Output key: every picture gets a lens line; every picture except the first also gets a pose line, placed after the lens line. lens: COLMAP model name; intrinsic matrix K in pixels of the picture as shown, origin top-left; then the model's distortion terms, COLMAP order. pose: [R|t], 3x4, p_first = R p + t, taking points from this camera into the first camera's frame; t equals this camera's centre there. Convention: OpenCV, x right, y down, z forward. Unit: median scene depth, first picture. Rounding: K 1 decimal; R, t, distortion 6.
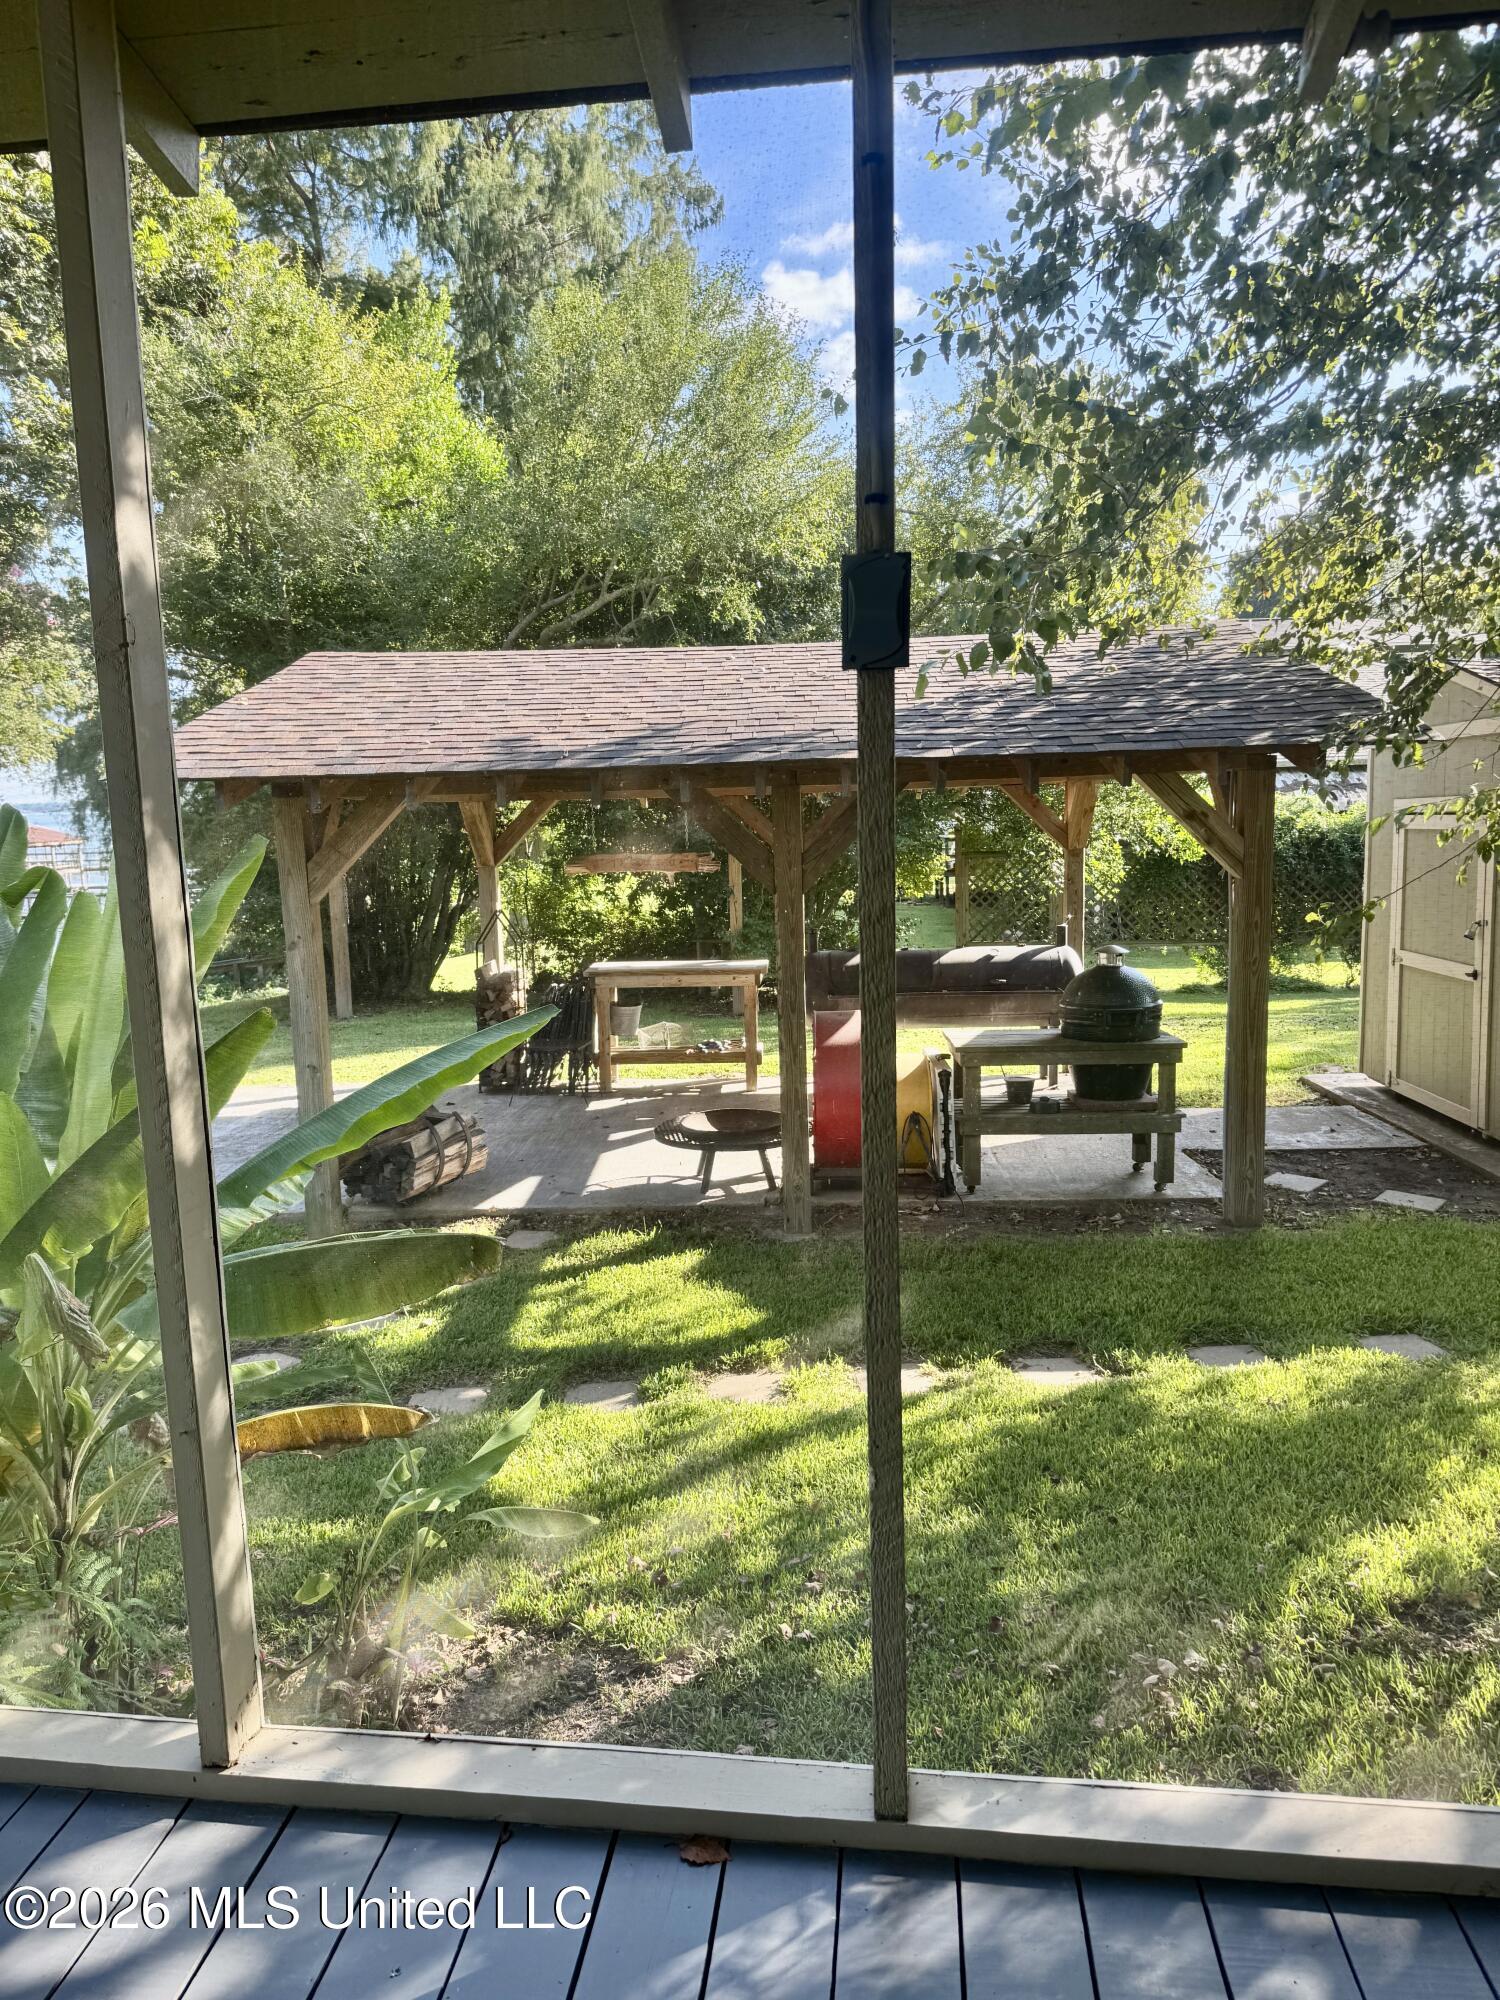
lens RADIAL K [[1444.2, 0, 750.0], [0, 1444.2, 1000.0], [0, 0, 1]] dist [0.173189, -0.277413]
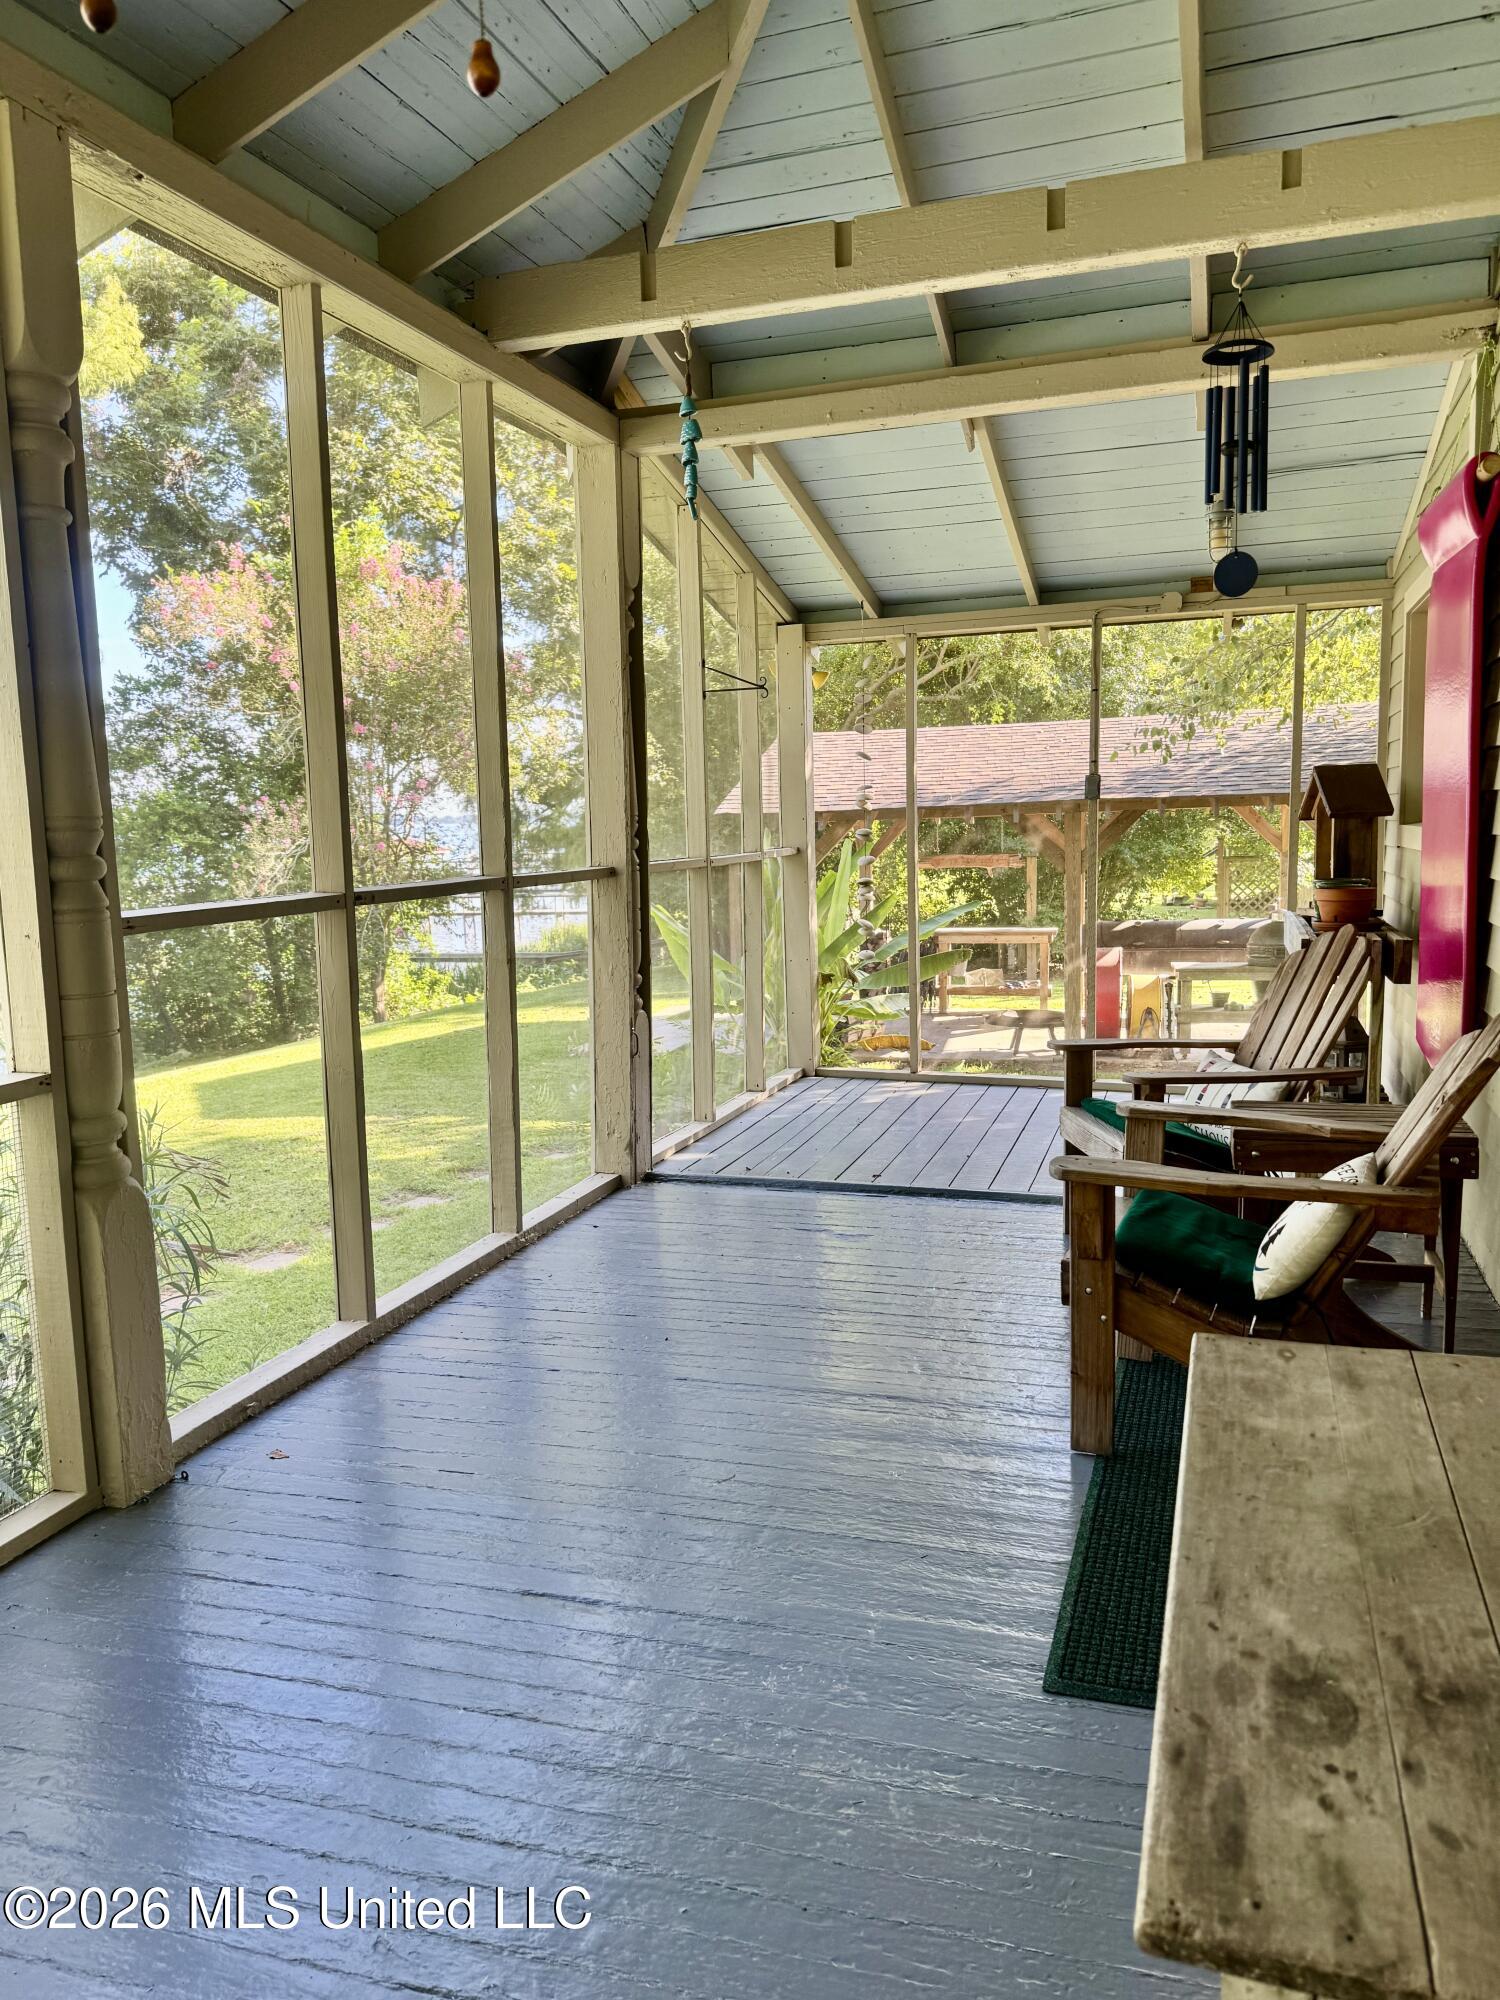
lens RADIAL K [[1444.2, 0, 750.0], [0, 1444.2, 1000.0], [0, 0, 1]] dist [0.173189, -0.277413]
pose [[0.981521, 0.021378, -0.190158, -0.011407], [-0.022690, 0.999731, -0.004723, 0.060180], [0.190006, 0.008950, 0.981742, -0.501676]]
